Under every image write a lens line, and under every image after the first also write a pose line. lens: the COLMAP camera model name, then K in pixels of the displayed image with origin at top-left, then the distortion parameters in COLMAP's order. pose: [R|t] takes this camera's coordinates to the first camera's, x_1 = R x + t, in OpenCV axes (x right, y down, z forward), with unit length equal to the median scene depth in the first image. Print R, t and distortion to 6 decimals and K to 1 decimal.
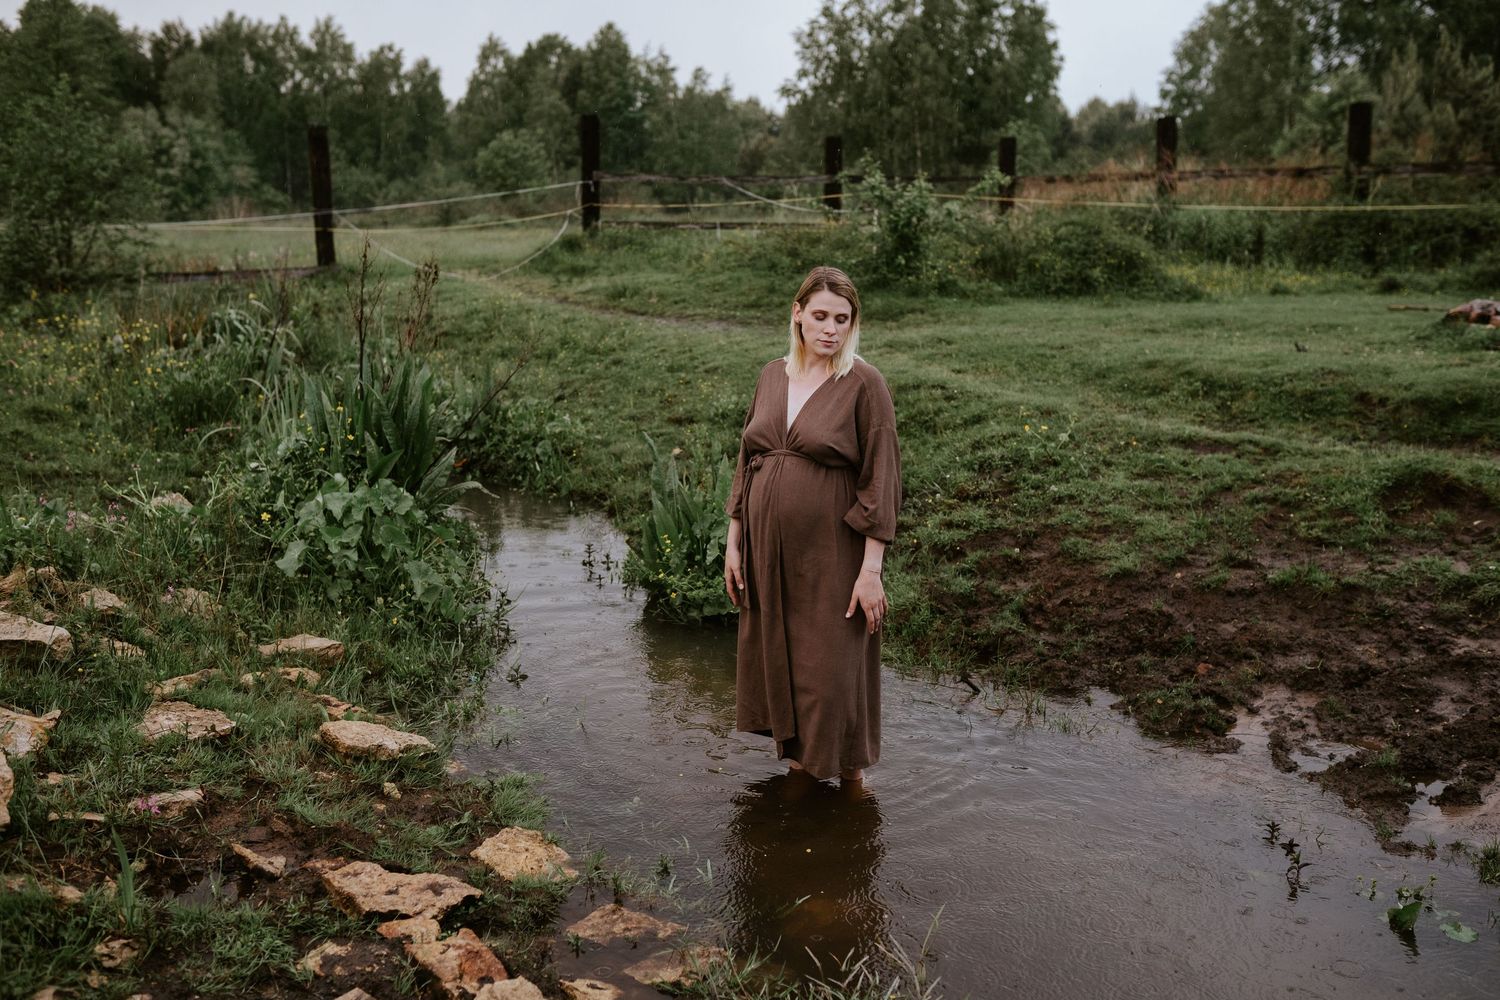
lens RADIAL K [[1522.1, 0, 750.0], [0, 1522.1, 500.0], [0, 0, 1]] dist [-0.057055, 0.028180]
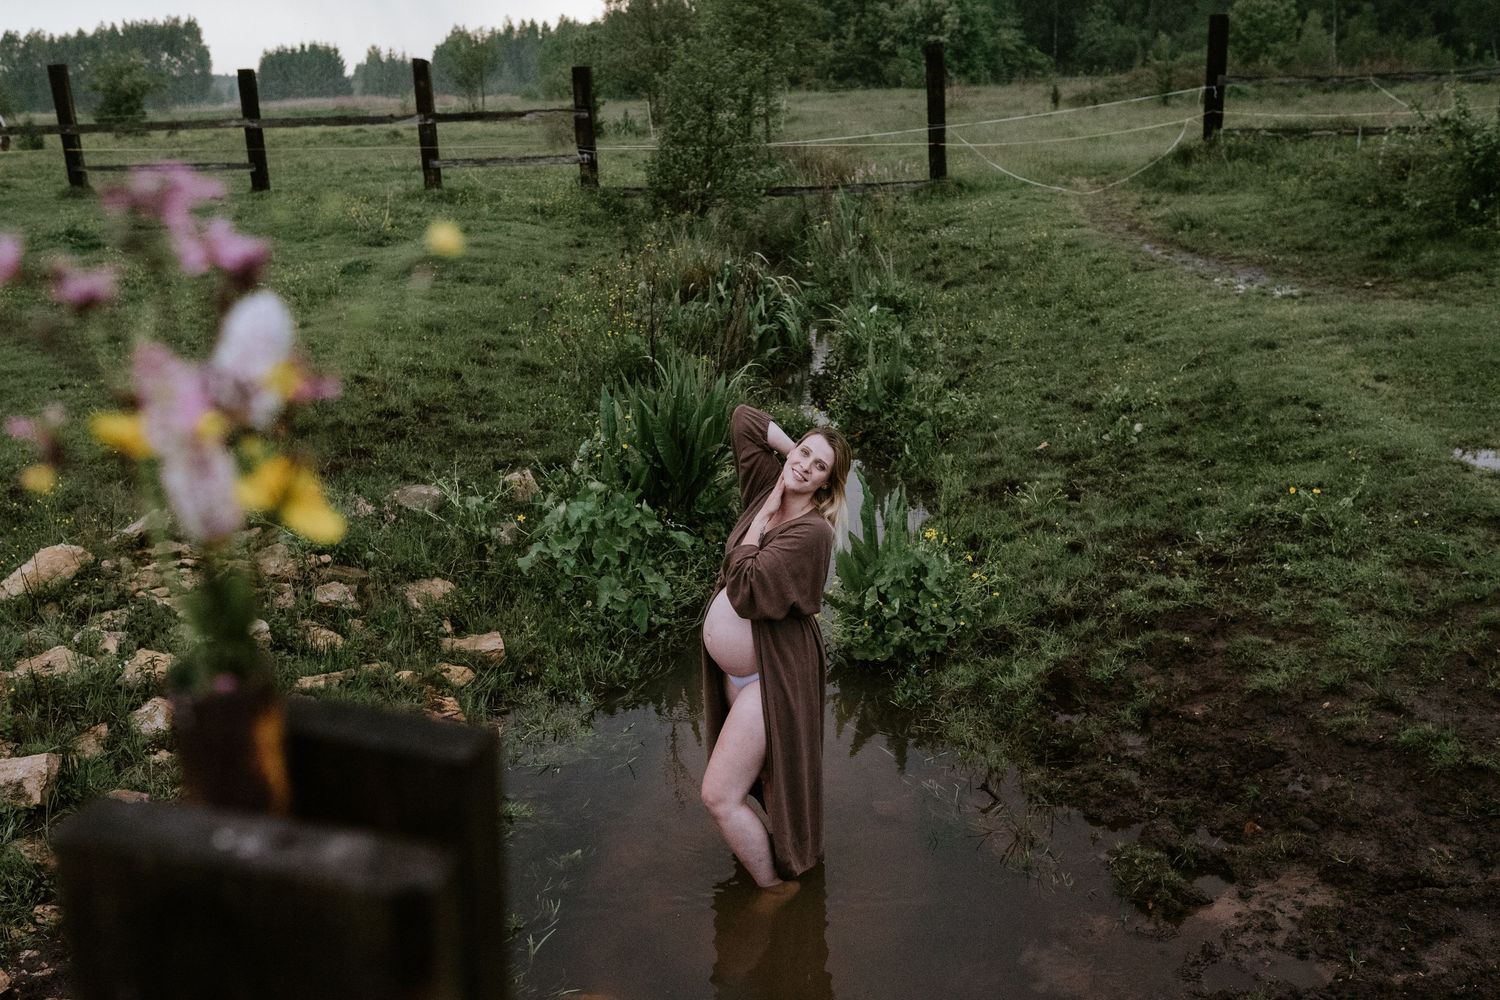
lens RADIAL K [[1522.1, 0, 750.0], [0, 1522.1, 500.0], [0, 0, 1]] dist [-0.057055, 0.028180]
pose [[0.844452, 0.117909, -0.522493, 0.182651], [-0.055062, 0.989412, 0.134286, -0.069547], [0.532794, -0.084628, 0.842002, 0.034303]]
